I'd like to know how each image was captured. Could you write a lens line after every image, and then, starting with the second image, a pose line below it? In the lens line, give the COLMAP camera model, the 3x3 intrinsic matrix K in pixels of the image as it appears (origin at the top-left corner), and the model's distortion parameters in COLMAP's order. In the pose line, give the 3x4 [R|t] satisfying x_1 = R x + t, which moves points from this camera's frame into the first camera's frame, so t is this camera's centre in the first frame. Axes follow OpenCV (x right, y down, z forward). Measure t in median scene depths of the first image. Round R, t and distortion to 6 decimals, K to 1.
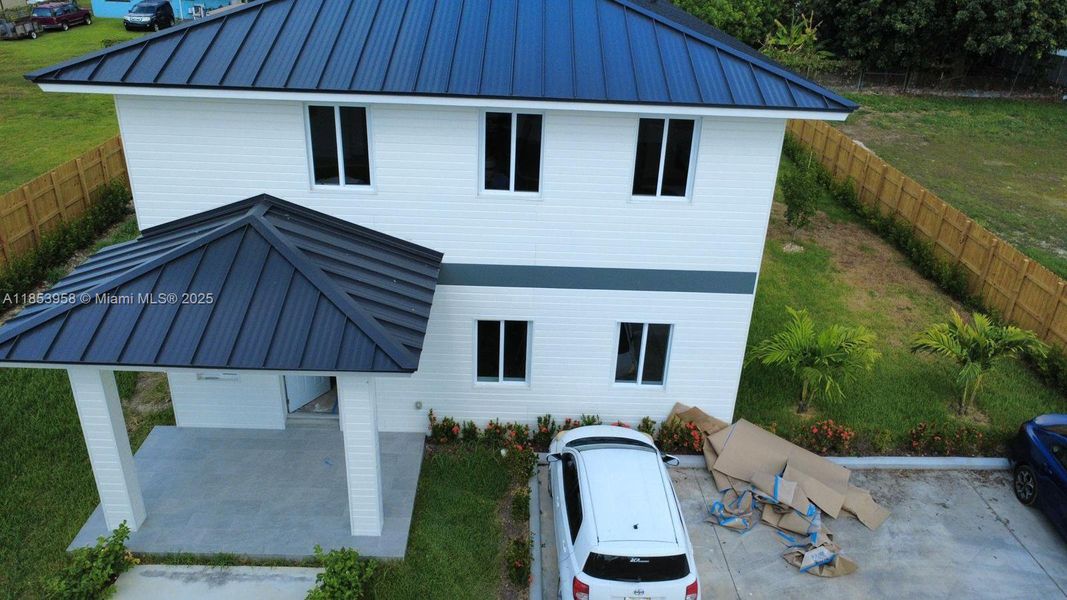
lens RADIAL K [[787.1, 0, 533.0], [0, 787.1, 295.8], [0, 0, 1]] dist [0.003642, -0.003376]
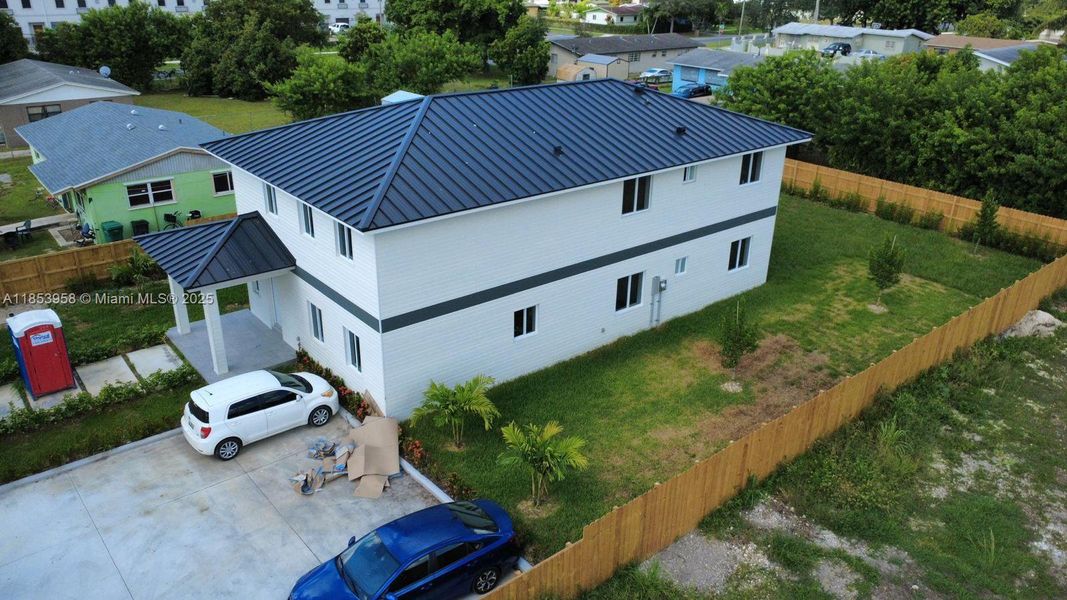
lens RADIAL K [[787.1, 0, 533.0], [0, 787.1, 295.8], [0, 0, 1]] dist [0.003642, -0.003376]
pose [[0.625149, 0.279713, -0.728663, 1.727933], [-0.333033, 0.939921, 0.075086, -0.318412], [0.705888, 0.195729, 0.680744, 0.116980]]
